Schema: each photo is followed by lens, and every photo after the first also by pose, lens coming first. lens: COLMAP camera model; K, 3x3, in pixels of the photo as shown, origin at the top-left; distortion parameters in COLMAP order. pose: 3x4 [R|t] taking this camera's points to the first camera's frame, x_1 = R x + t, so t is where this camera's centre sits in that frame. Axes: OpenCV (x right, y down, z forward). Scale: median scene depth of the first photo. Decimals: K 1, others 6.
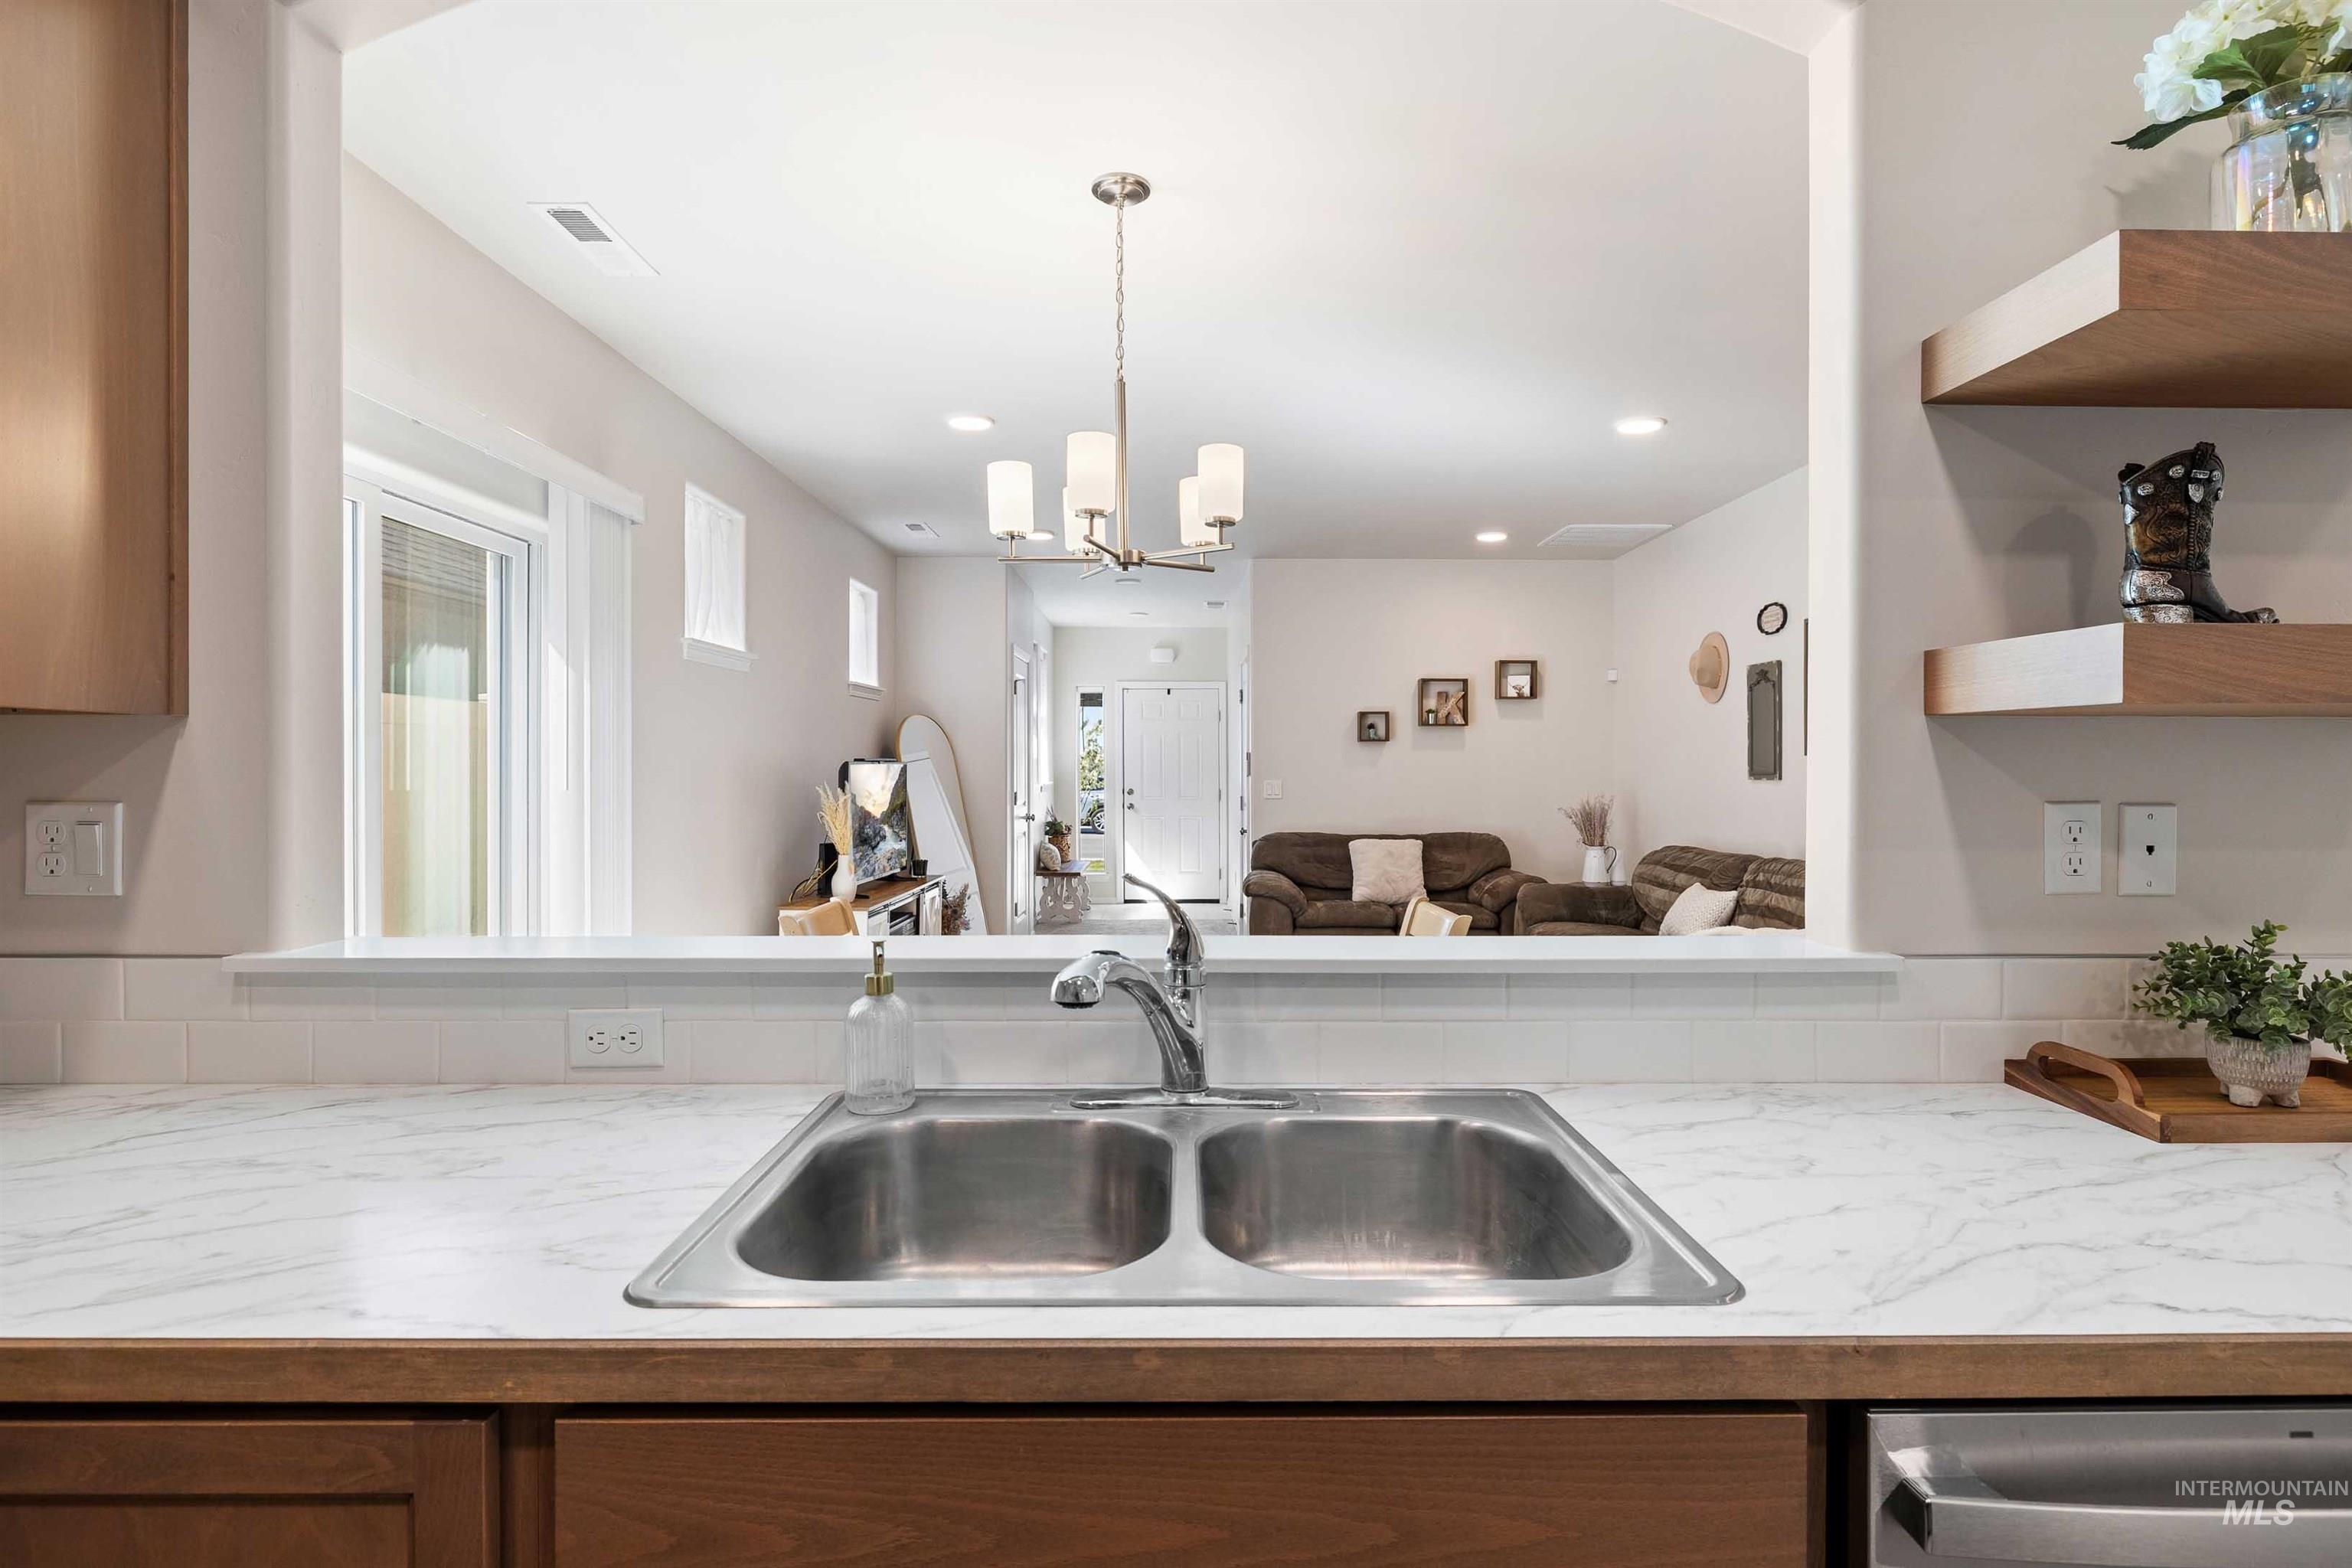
lens RADIAL K [[1178.0, 0, 1176.0], [0, 1178.0, 784.0], [0, 0, 1]] dist [-0.001104, 0.000194]
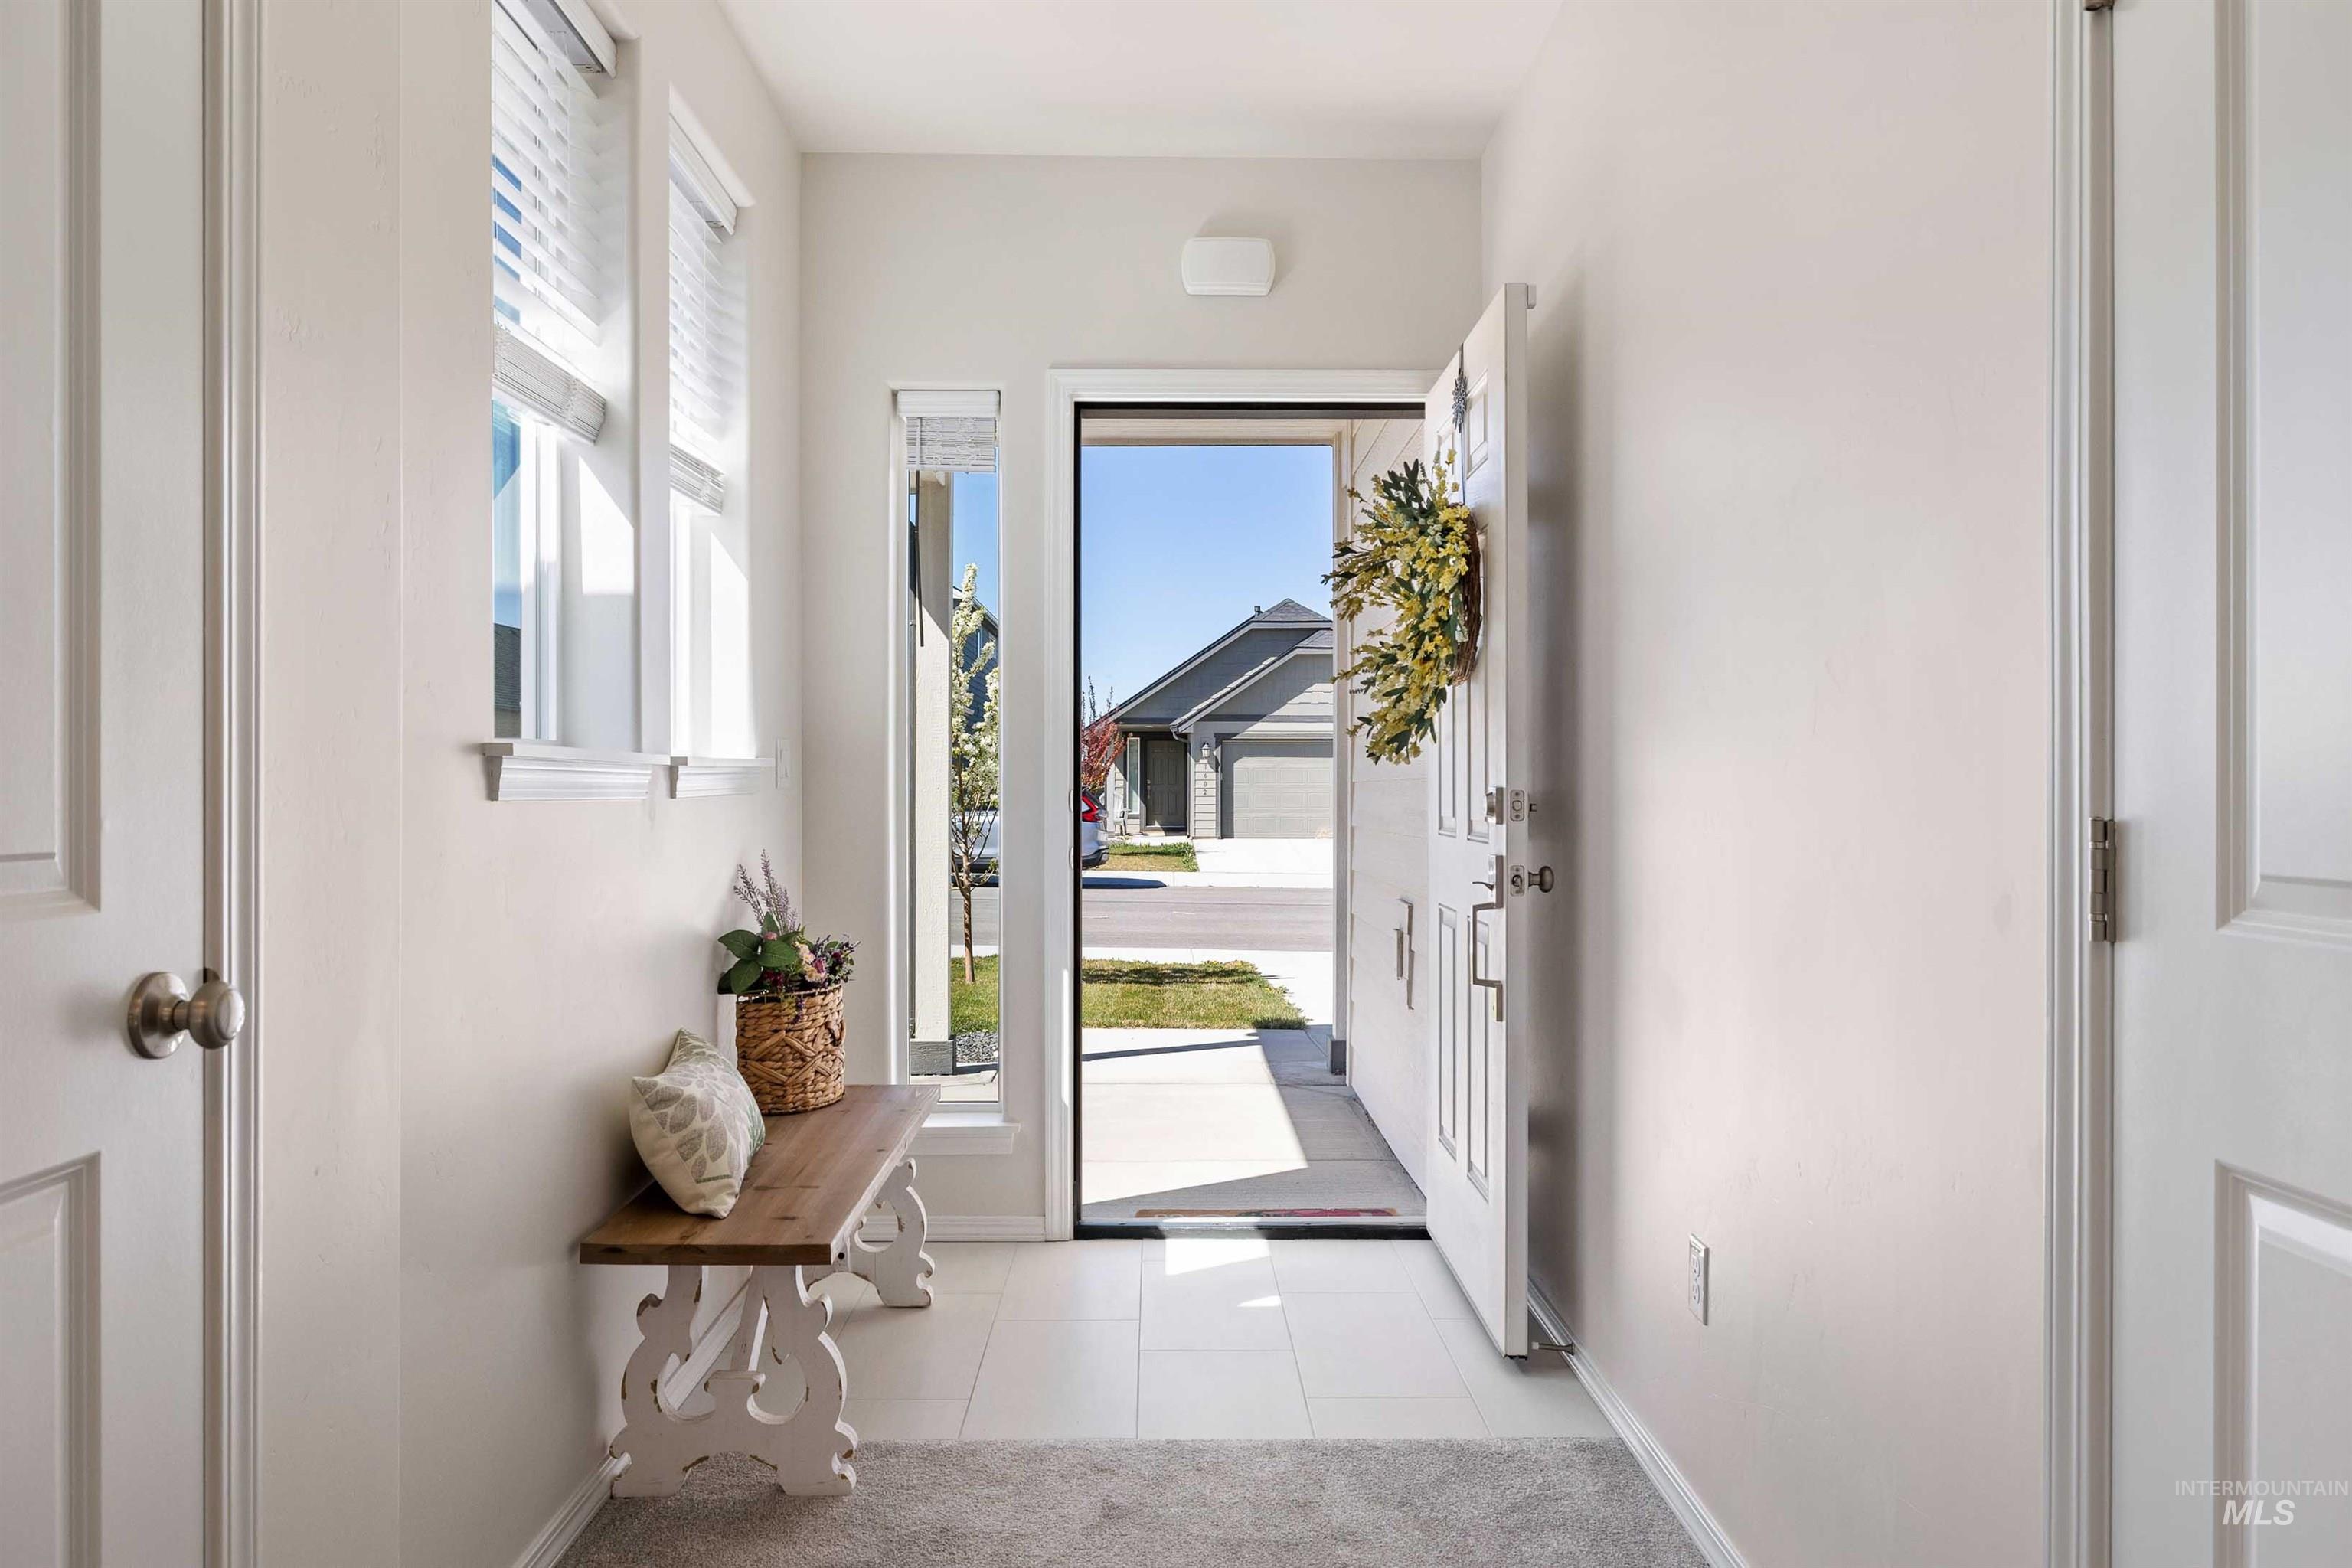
lens RADIAL K [[1543.5, 0, 1176.0], [0, 1543.5, 784.0], [0, 0, 1]] dist [-0.000222, -0.000362]
pose [[0.999611, -0.002516, 0.027761, -0.050846], [0.002826, 0.999934, -0.011143, 0.012085], [-0.027731, 0.011217, 0.999552, 1.050361]]
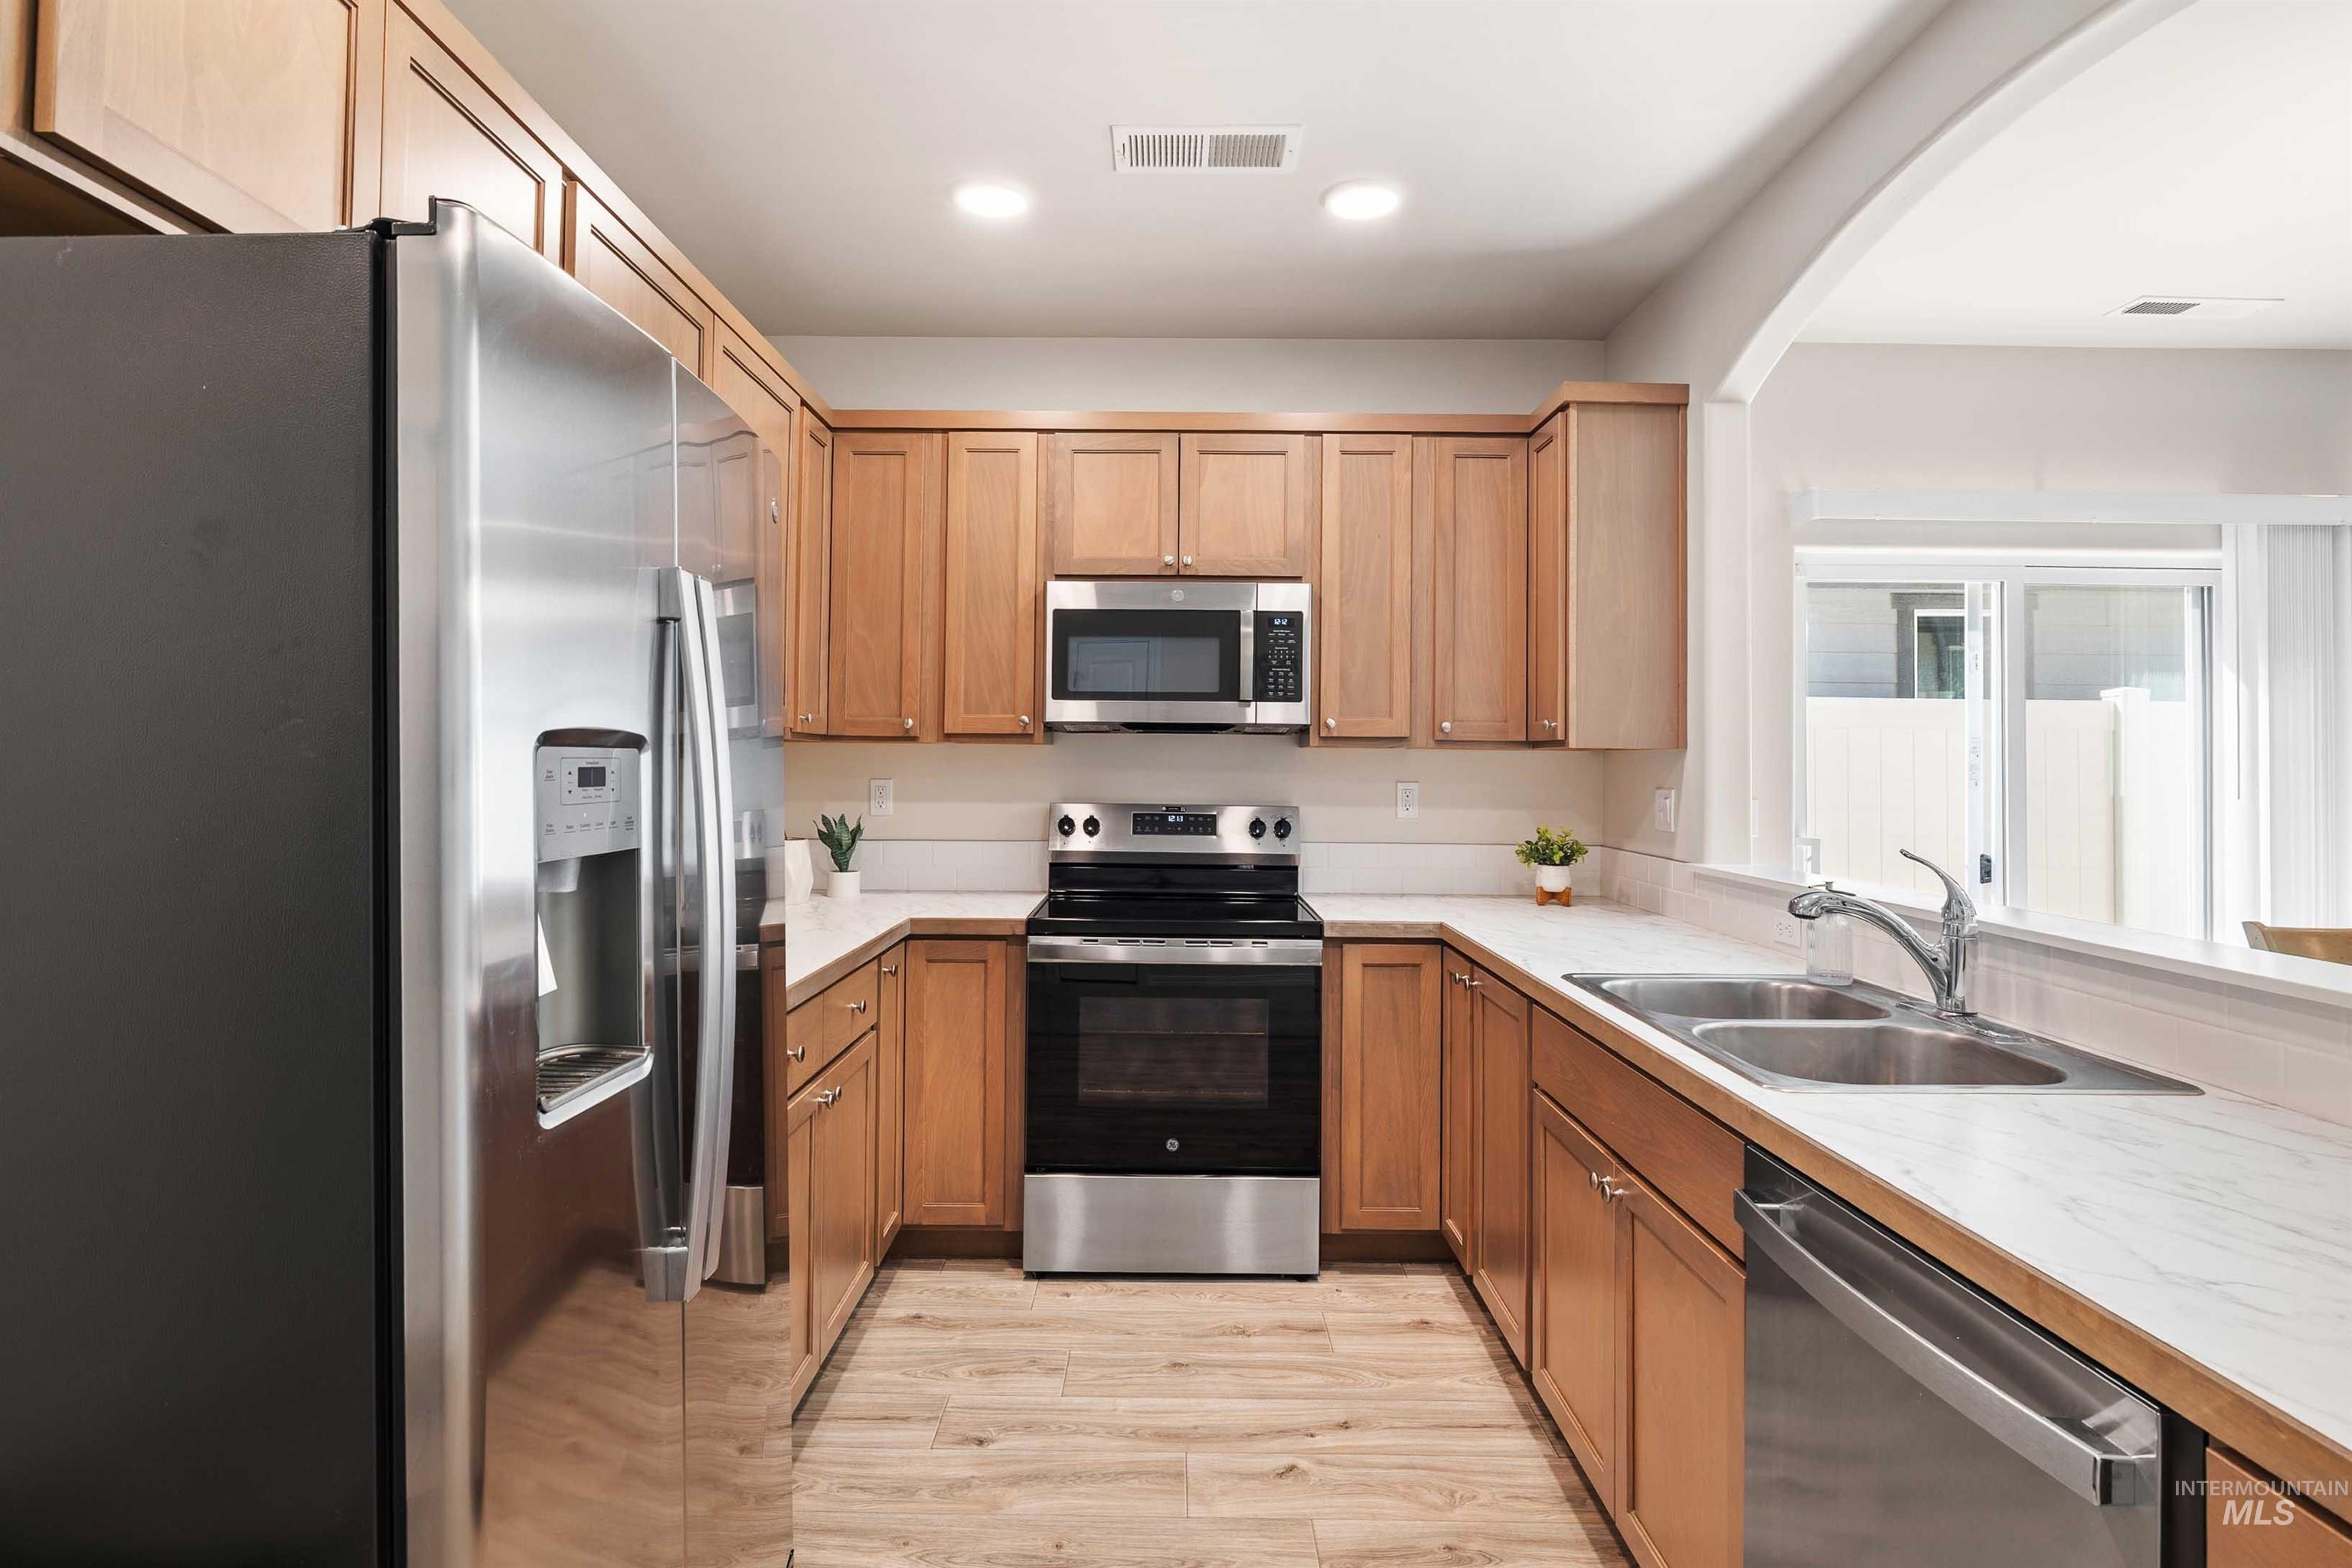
lens RADIAL K [[1213.9, 0, 1150.1], [0, 1213.9, 740.1], [0, 0, 1]] dist [-0.002765, -0.000042]
pose [[-0.020971, -0.020536, -0.999569, 0.299134], [-0.023954, 0.999512, -0.020032, -0.001229], [0.999493, 0.023524, -0.021453, 0.018035]]
